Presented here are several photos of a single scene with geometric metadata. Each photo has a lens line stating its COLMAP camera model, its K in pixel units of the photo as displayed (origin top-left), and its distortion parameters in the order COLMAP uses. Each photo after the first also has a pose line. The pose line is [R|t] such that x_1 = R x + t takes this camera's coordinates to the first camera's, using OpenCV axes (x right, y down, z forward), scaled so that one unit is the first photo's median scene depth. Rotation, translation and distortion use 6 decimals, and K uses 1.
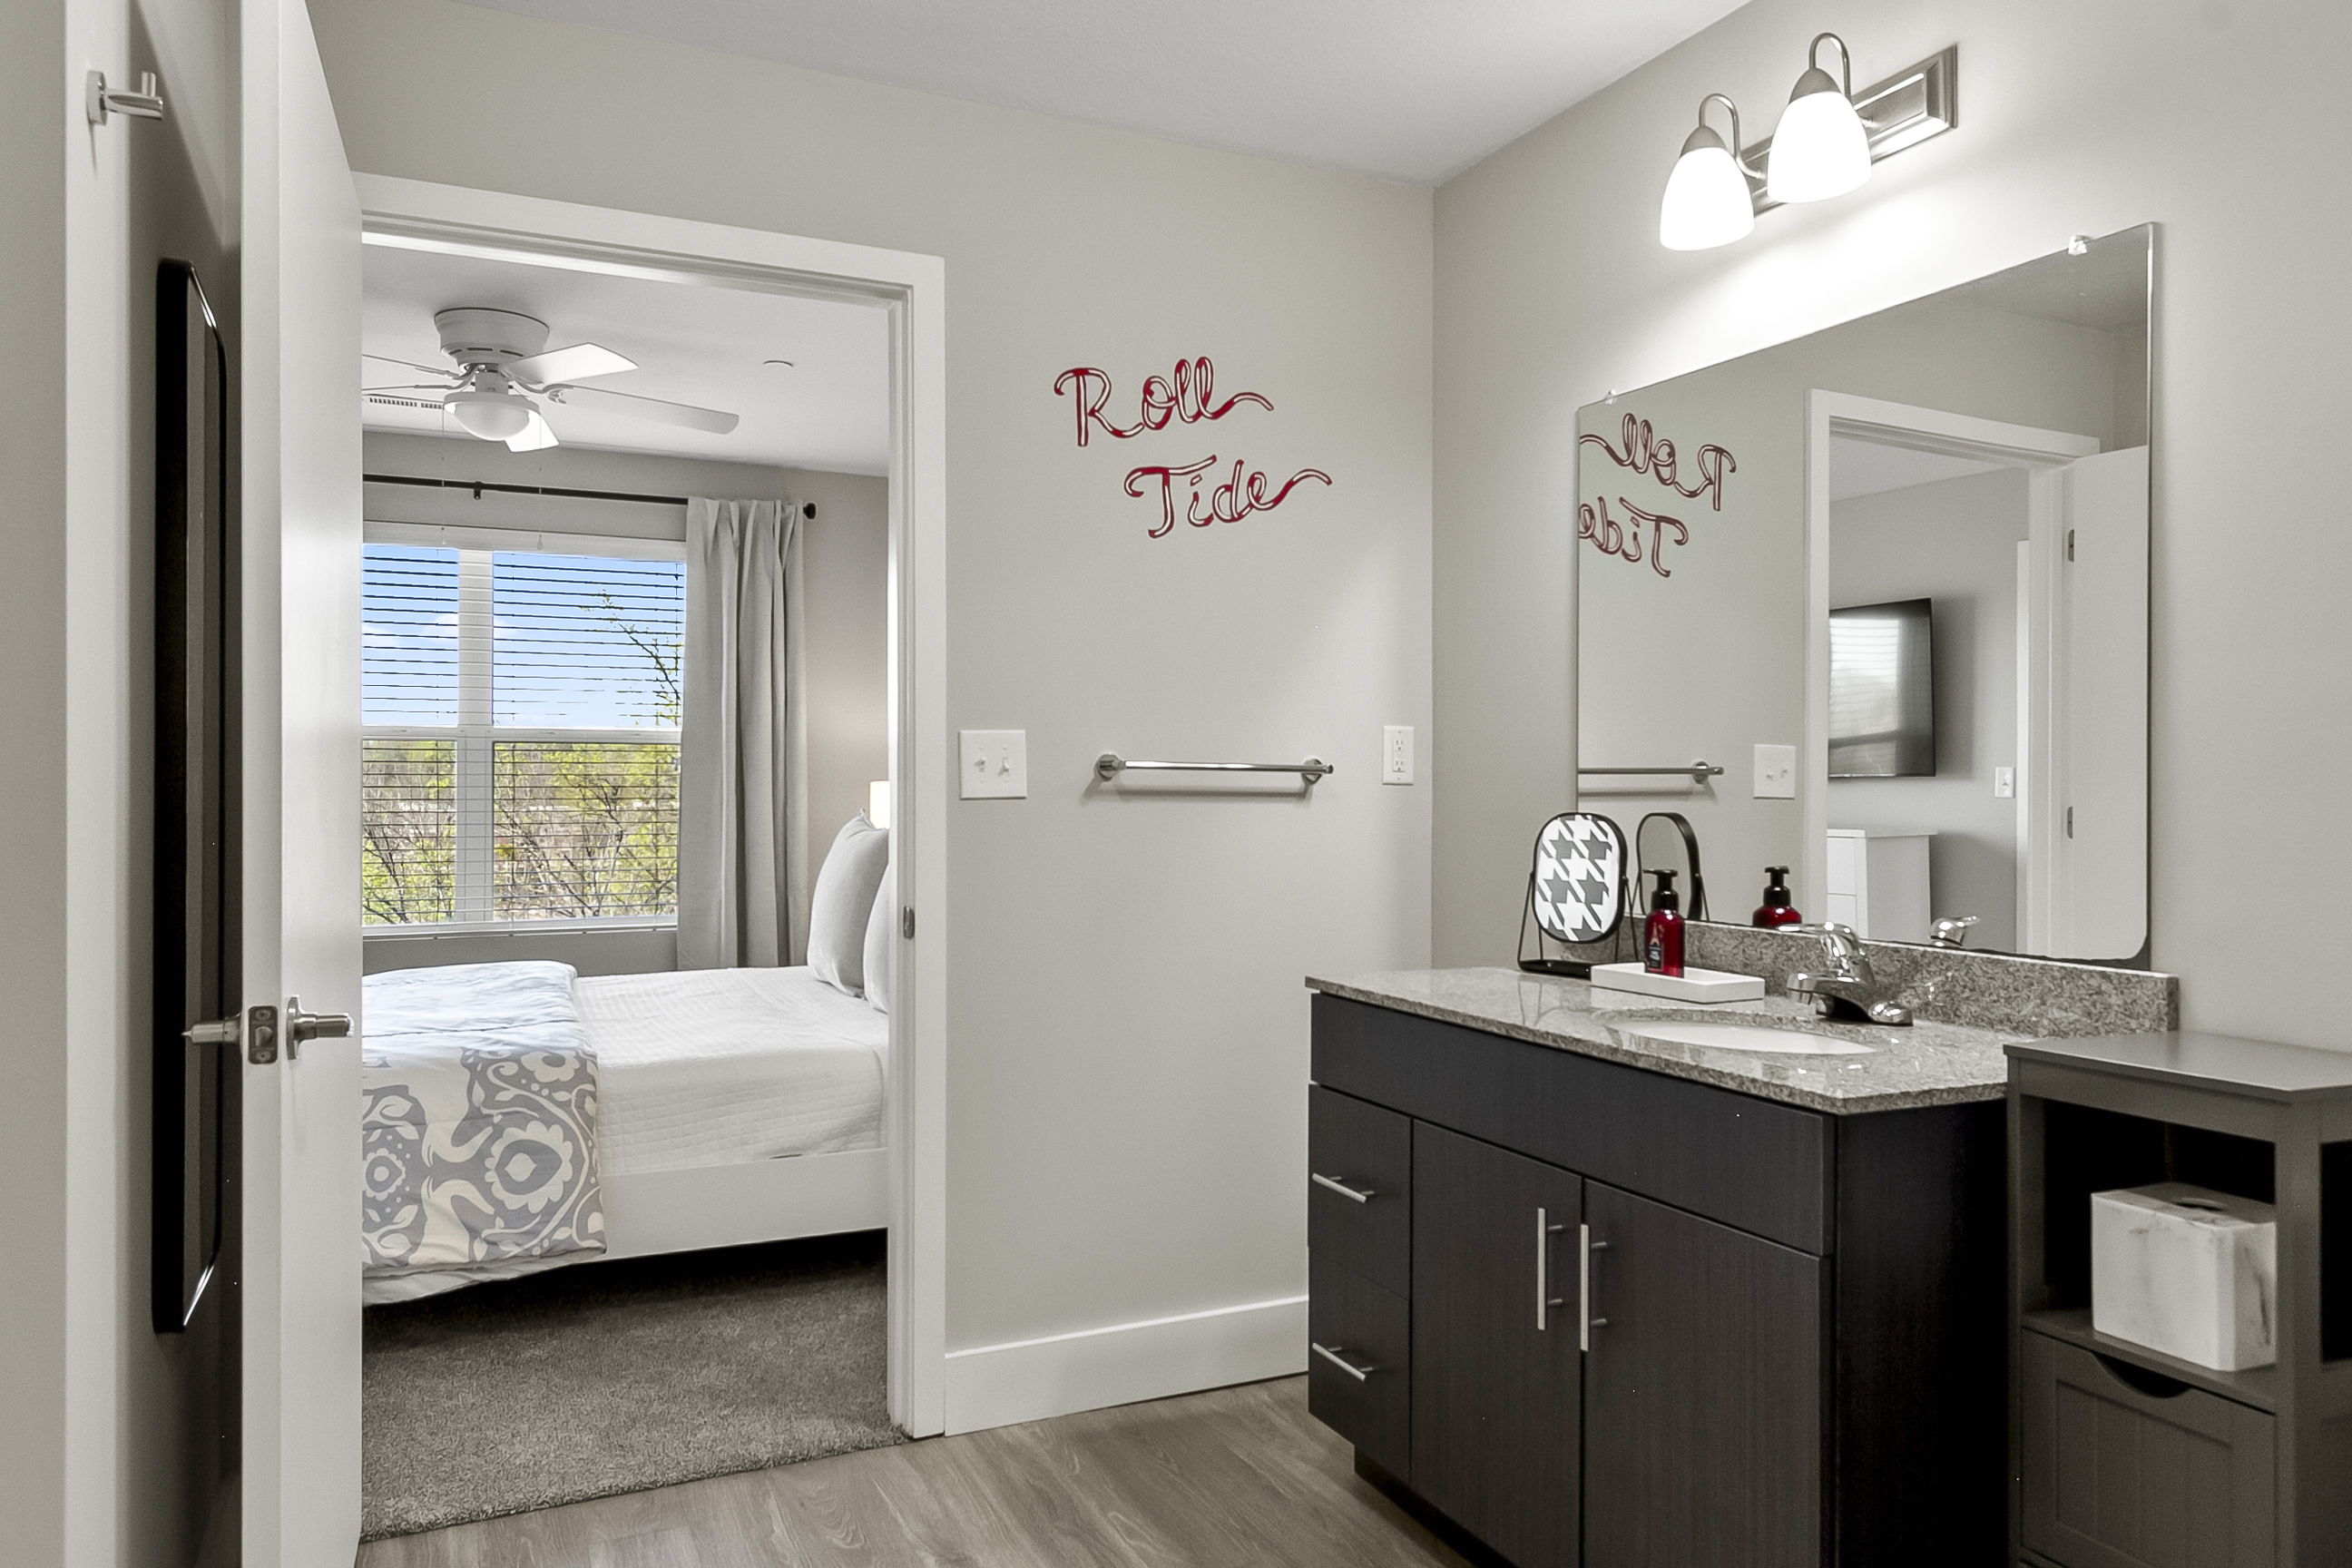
lens RADIAL K [[1566.6, 0, 1160.2], [0, 1566.6, 778.0], [0, 0, 1]] dist [0.007448, 0.004369]
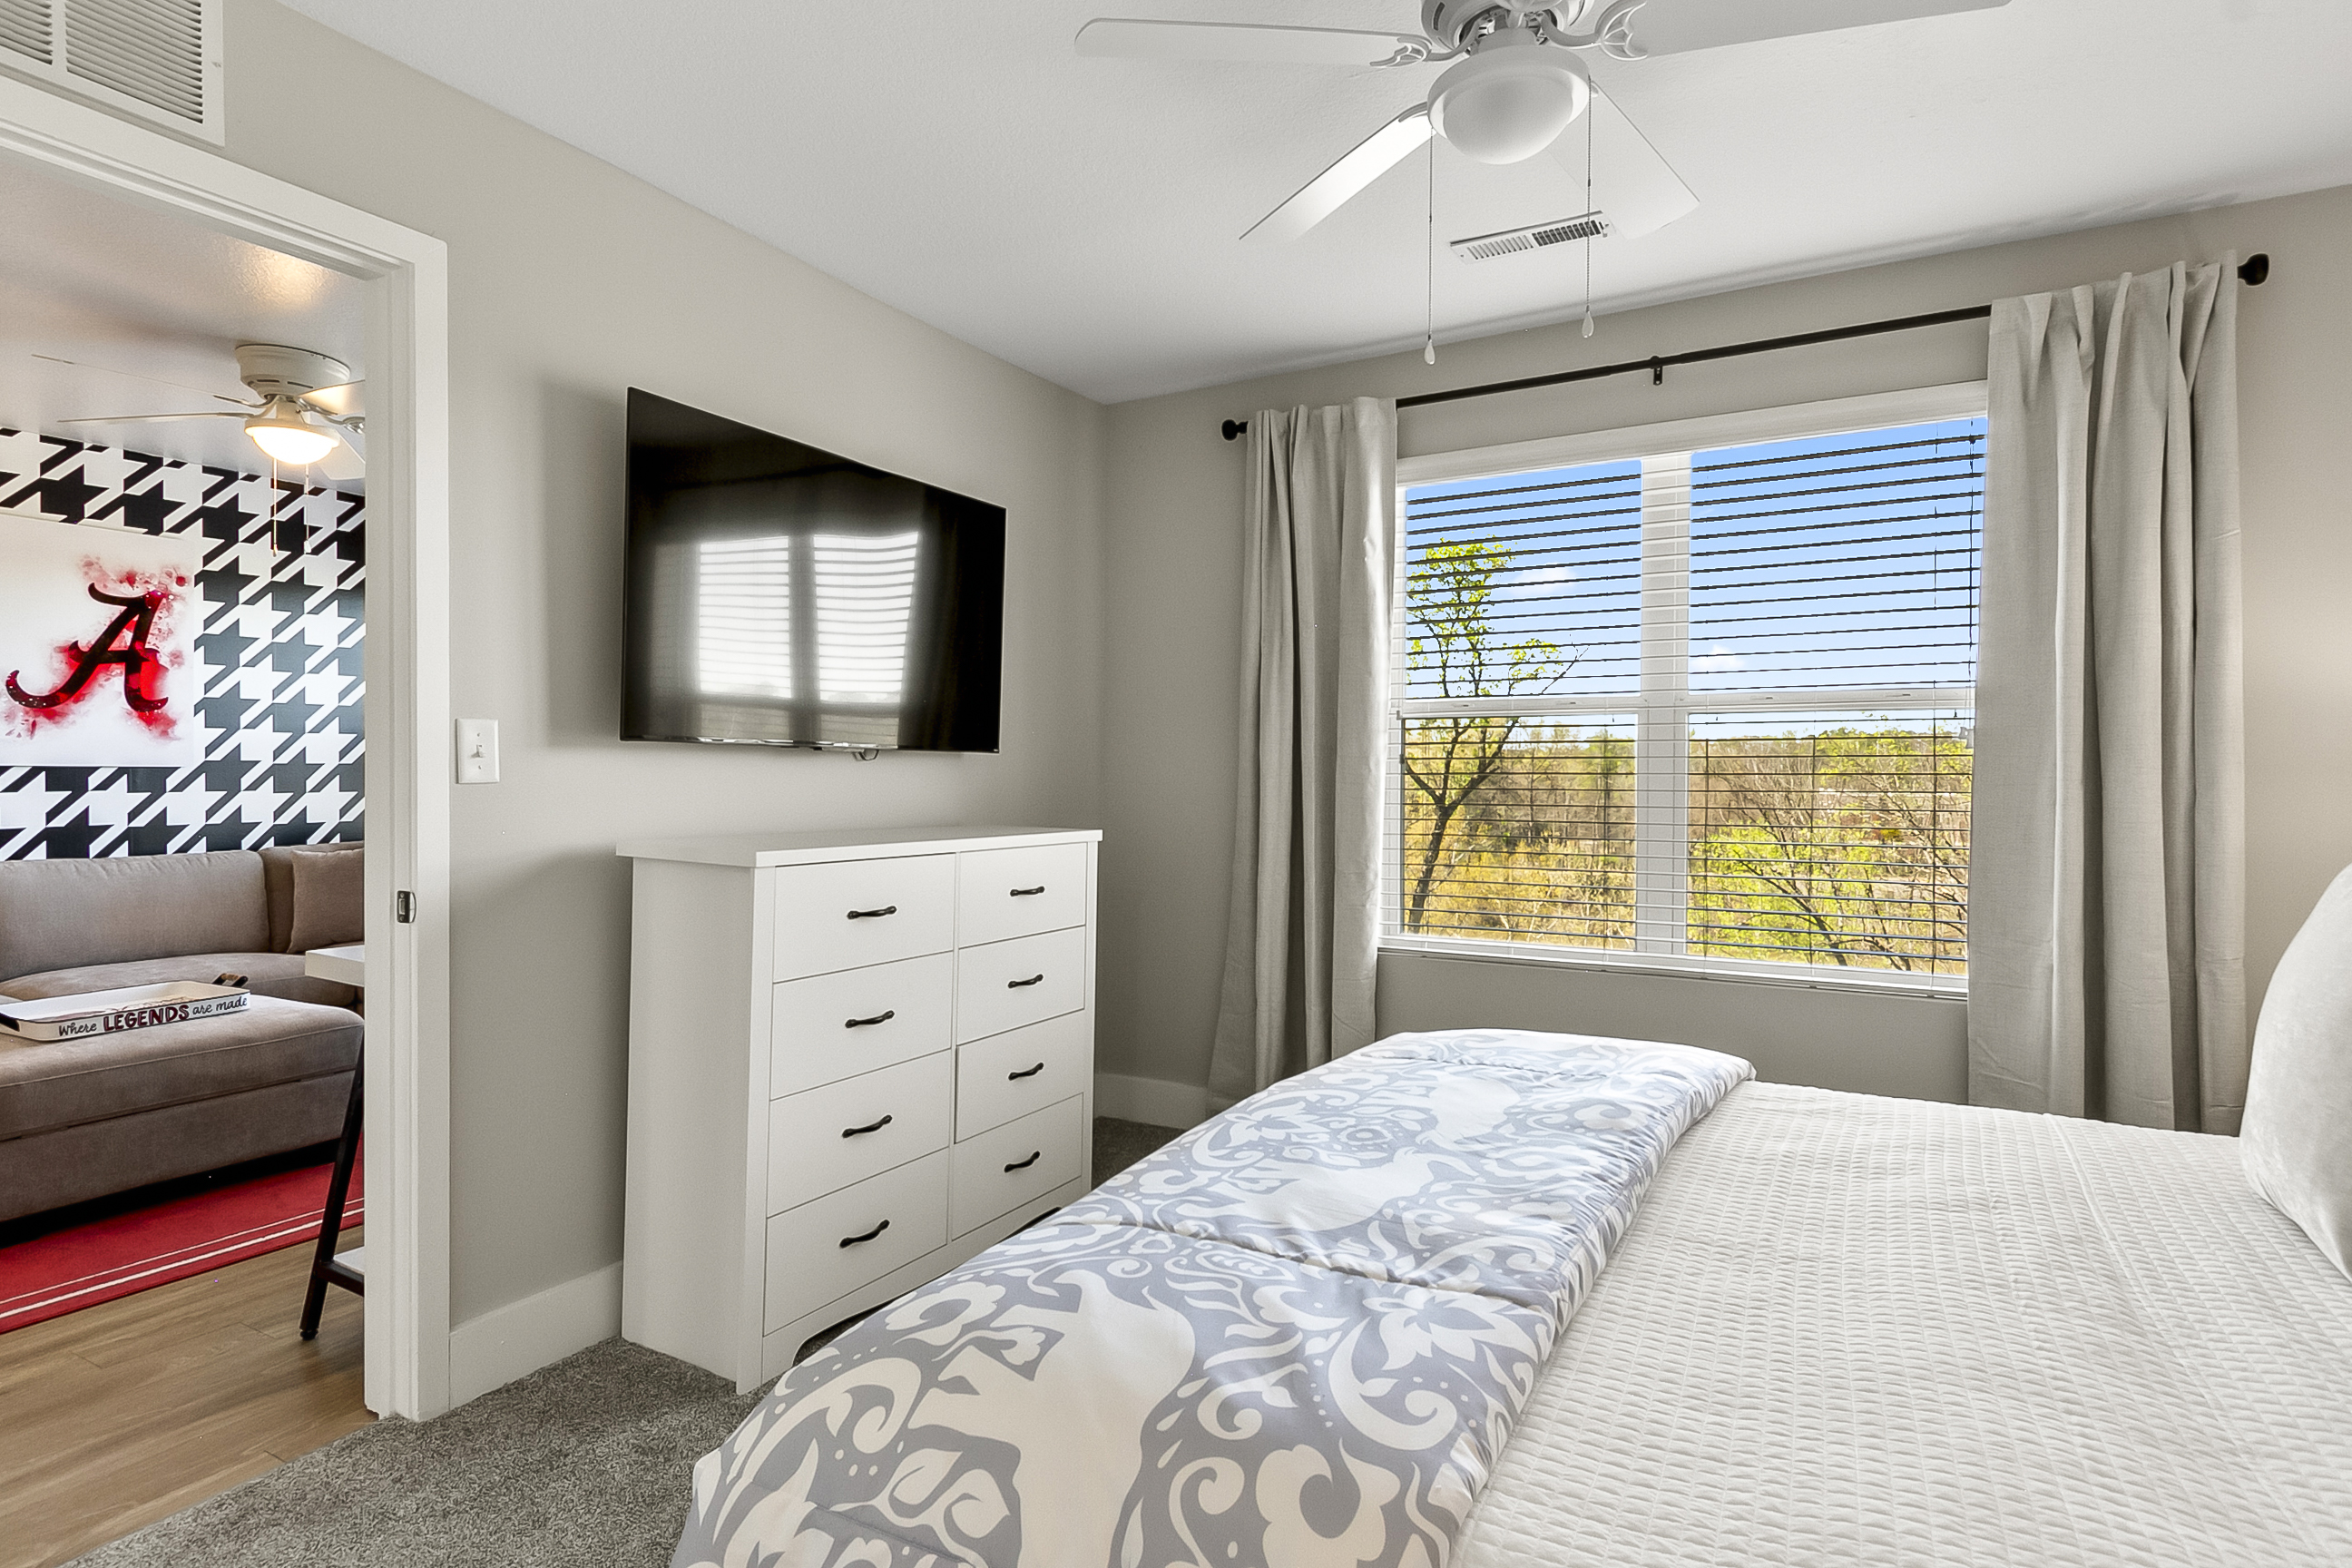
lens RADIAL K [[1200.9, 0, 1143.0], [0, 1200.9, 770.5], [0, 0, 1]] dist [-0.007042, 0.001260]
pose [[0.569124, 0.003132, -0.822246, -0.197406], [-0.008873, 0.999958, -0.002333, 0.015071], [0.822204, 0.008623, 0.569127, 0.871339]]
